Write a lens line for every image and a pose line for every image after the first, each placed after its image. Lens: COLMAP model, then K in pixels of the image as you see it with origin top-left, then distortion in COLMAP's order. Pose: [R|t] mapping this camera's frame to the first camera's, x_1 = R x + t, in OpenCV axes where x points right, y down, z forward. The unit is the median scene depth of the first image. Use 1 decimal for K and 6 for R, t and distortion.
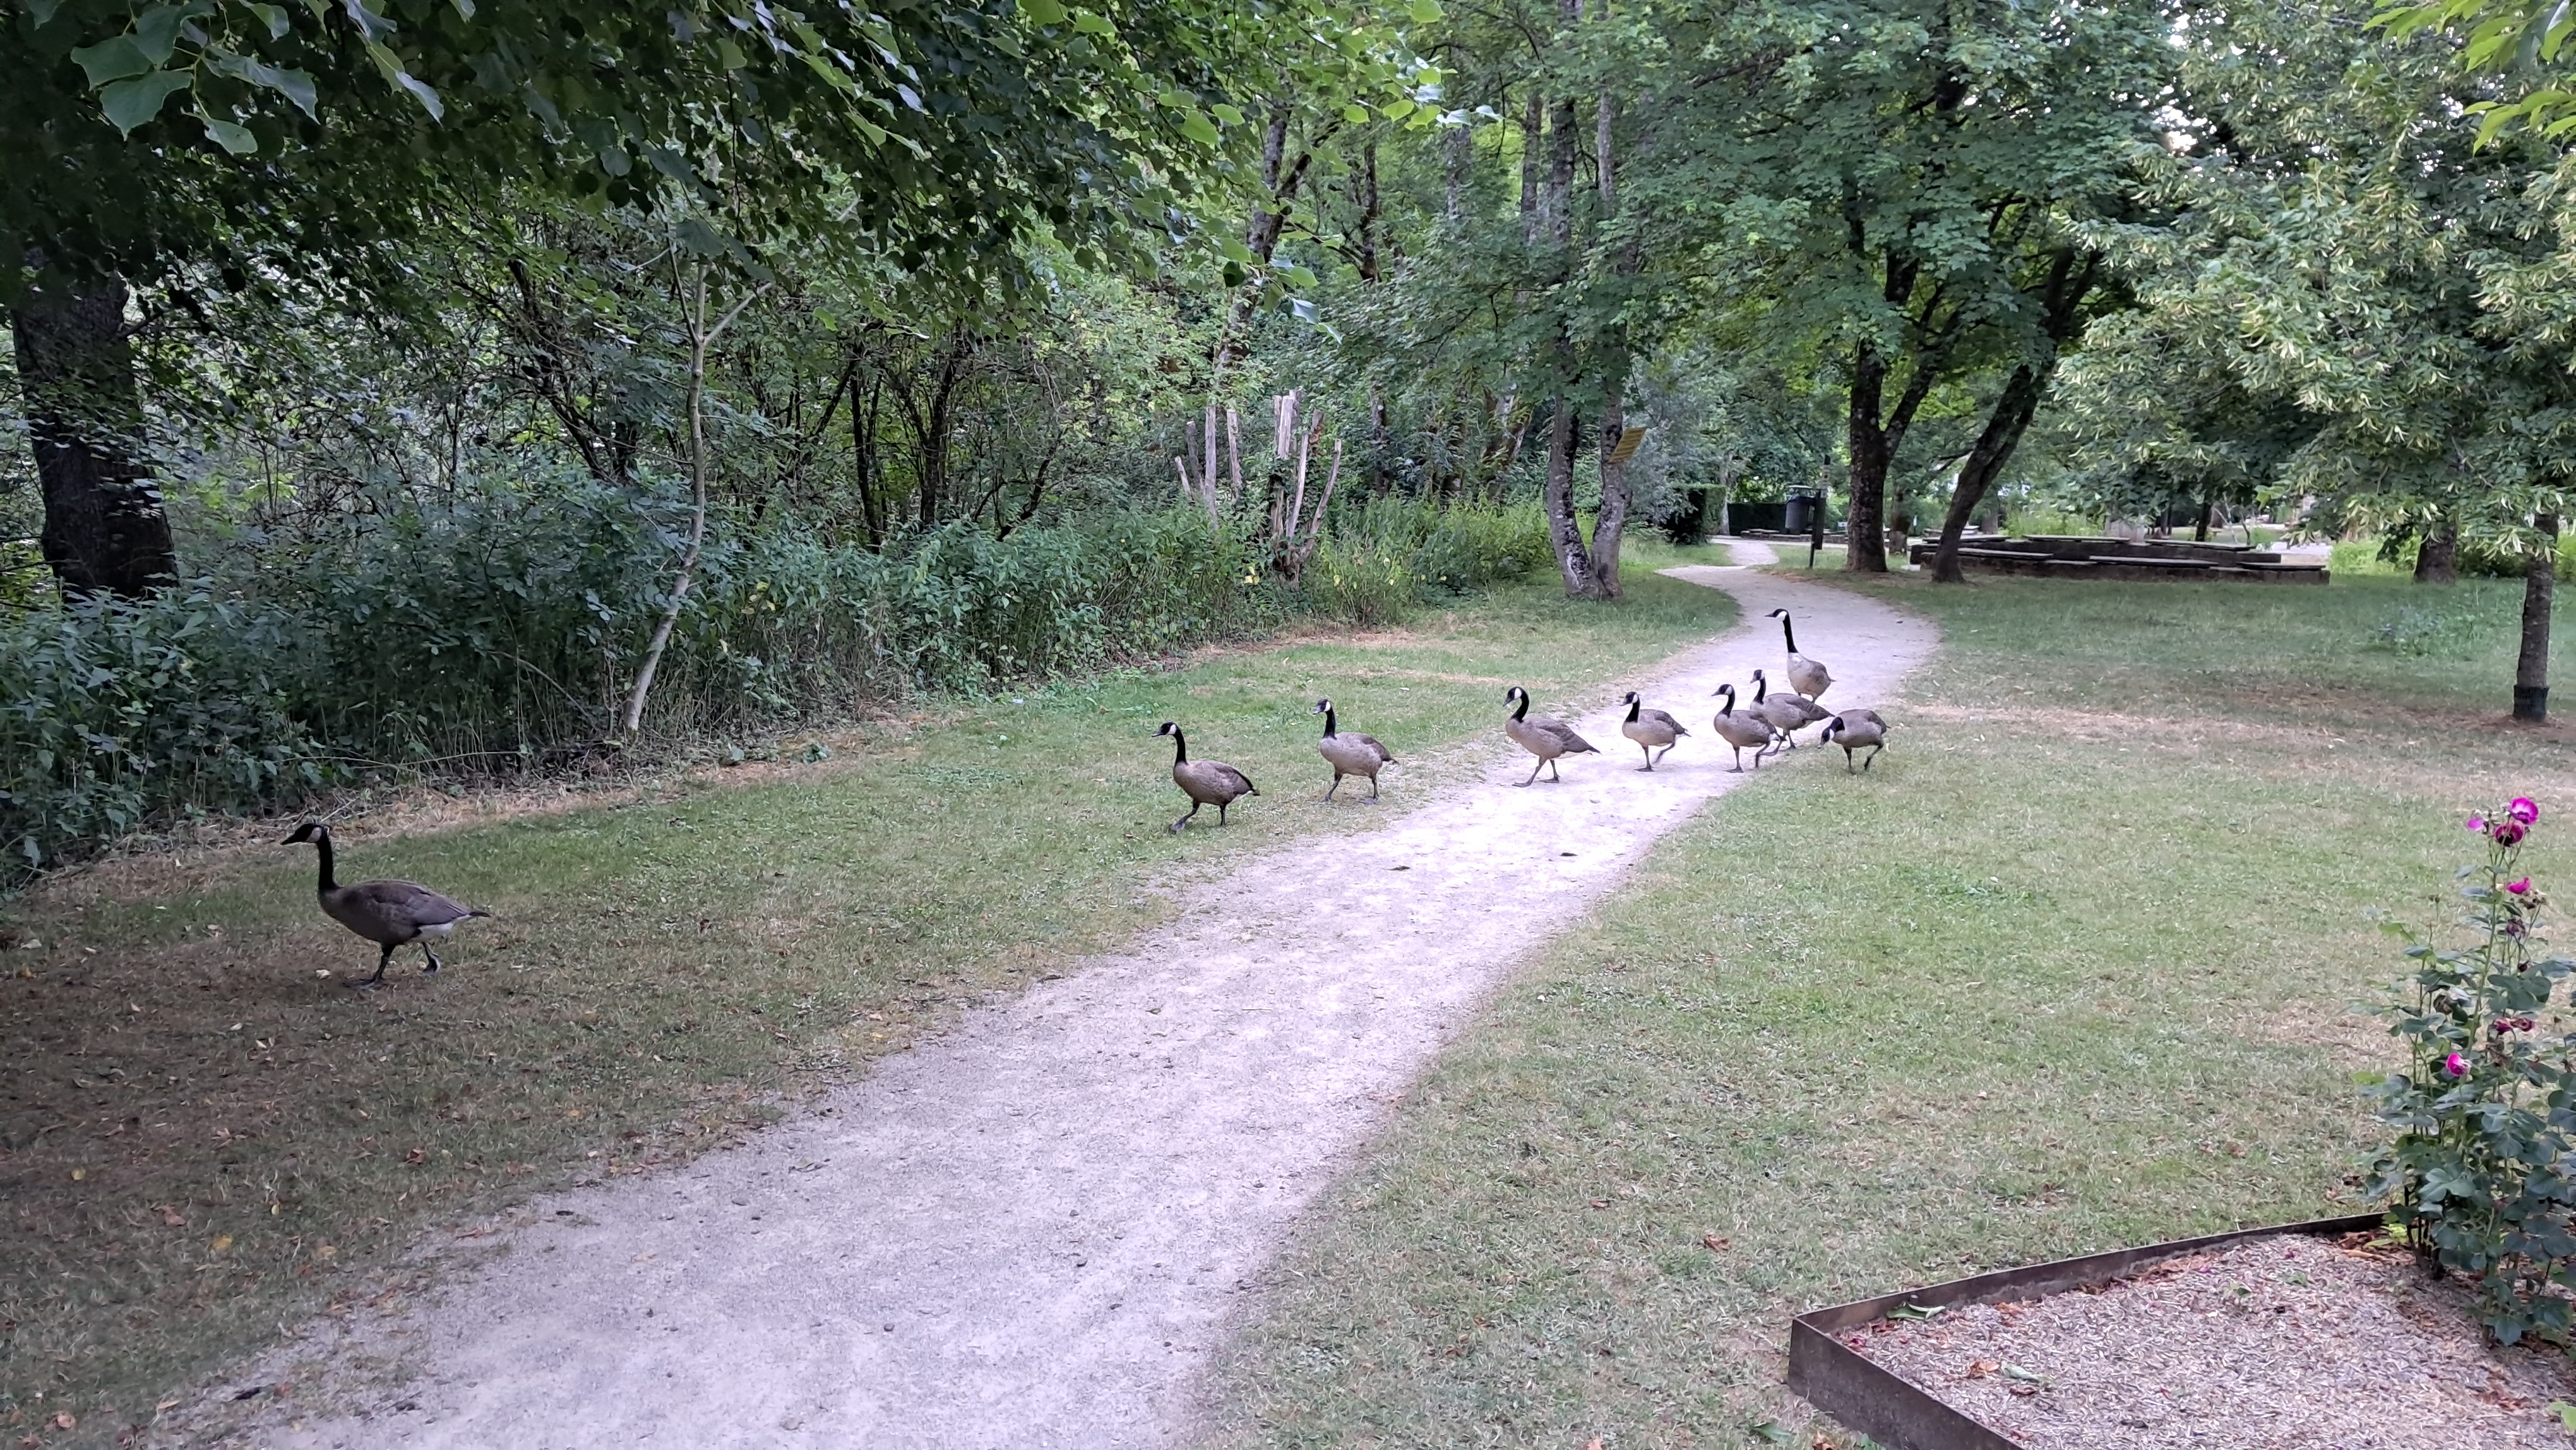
lens RADIAL K [[2017.5, 0, 1255.5], [0, 2017.5, 797.5], [0, 0, 1]] dist [0.061461, -0.071416]
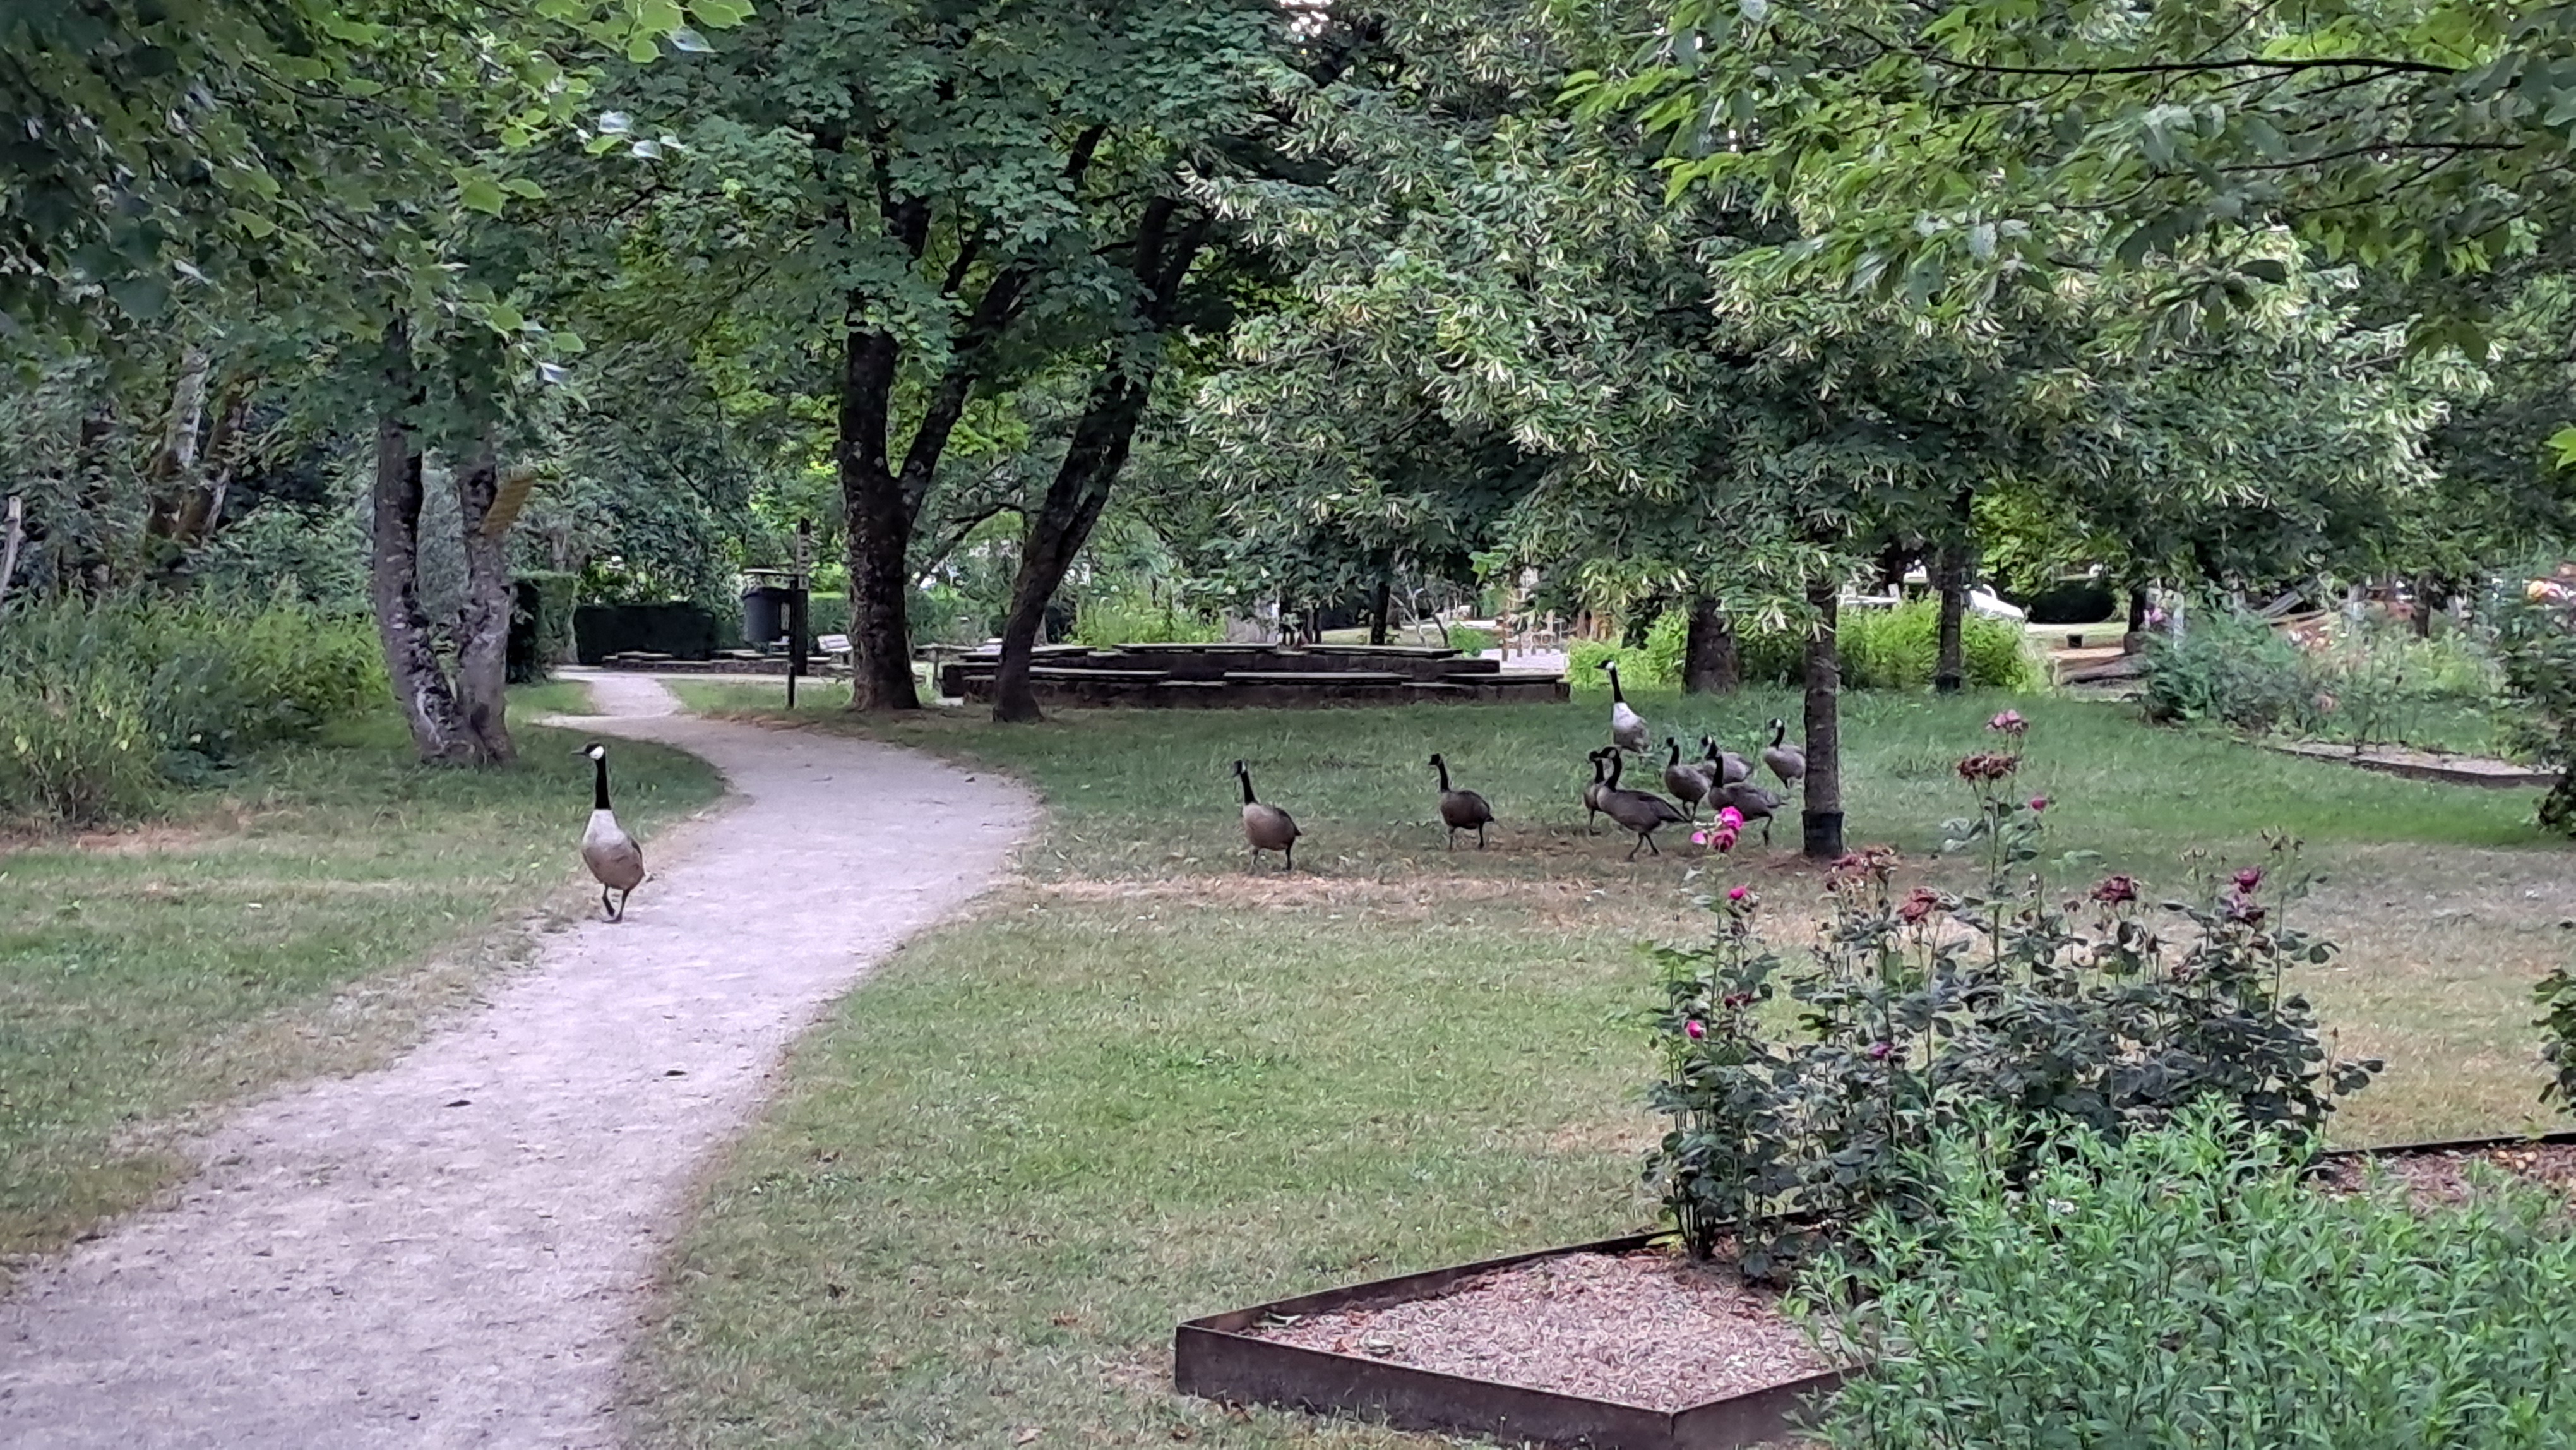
lens RADIAL K [[2001.9, 0, 1268.7], [0, 2001.9, 798.6], [0, 0, 1]] dist [0.062896, -0.074878]
pose [[0.943787, -0.064160, 0.324268, 0.184446], [0.075357, 0.996912, -0.022076, -0.054448], [-0.321851, 0.045271, 0.945708, 0.348695]]
